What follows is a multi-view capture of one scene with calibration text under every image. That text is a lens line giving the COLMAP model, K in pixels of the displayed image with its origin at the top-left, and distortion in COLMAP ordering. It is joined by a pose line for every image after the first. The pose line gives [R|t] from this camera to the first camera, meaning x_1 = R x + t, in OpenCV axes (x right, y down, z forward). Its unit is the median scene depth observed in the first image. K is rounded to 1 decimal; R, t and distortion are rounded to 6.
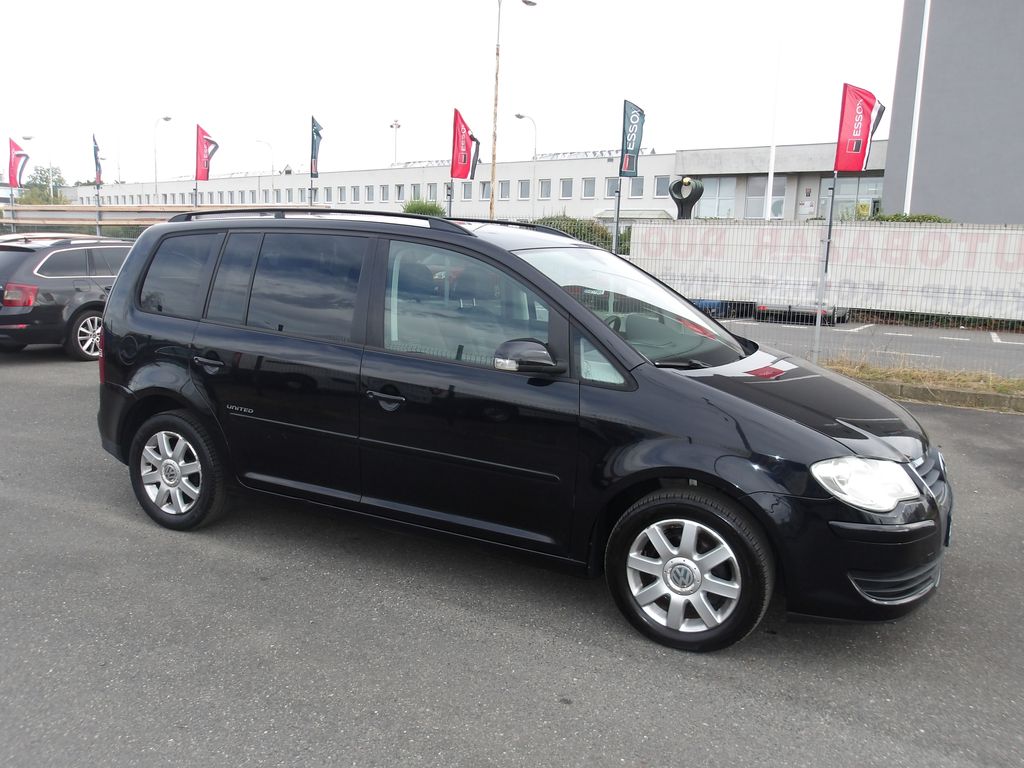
lens RADIAL K [[893.4, 0, 508.5], [0, 893.4, 384.1], [0, 0, 1]] dist [-0.006593, 0.003354]
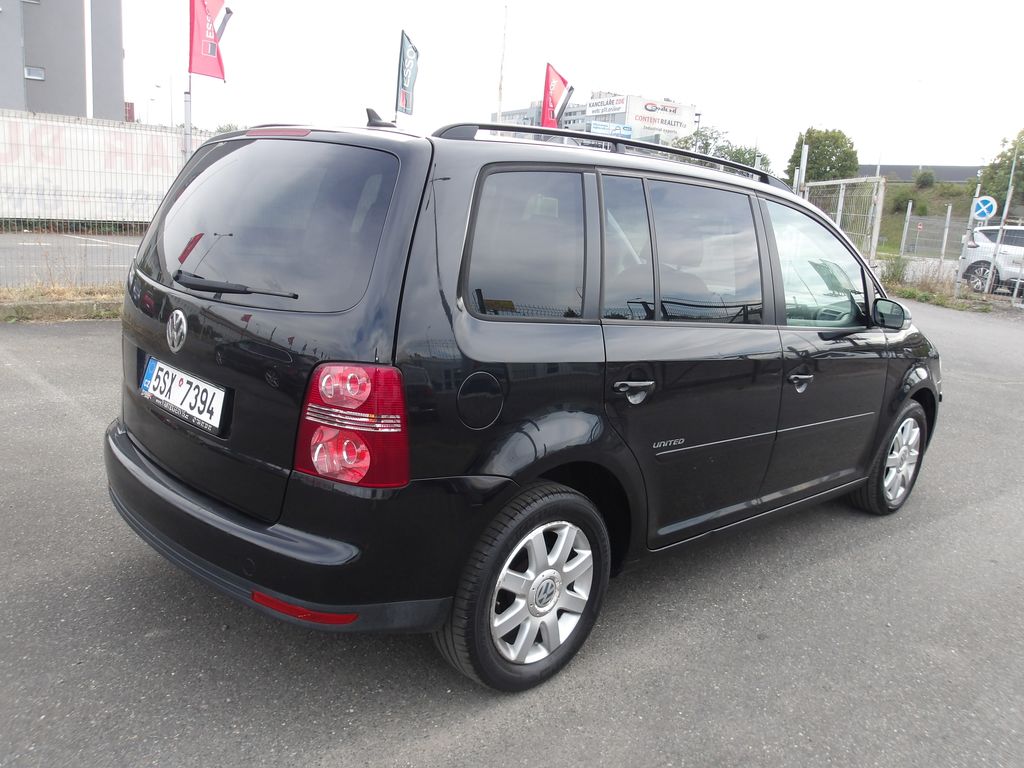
lens RADIAL K [[893.4, 0, 508.5], [0, 893.4, 384.1], [0, 0, 1]] dist [-0.006593, 0.003354]
pose [[0.310840, -0.202900, 0.928553, -0.896792], [0.083618, 0.978998, 0.185932, -0.143246], [-0.946777, 0.019849, 0.321278, 0.832238]]
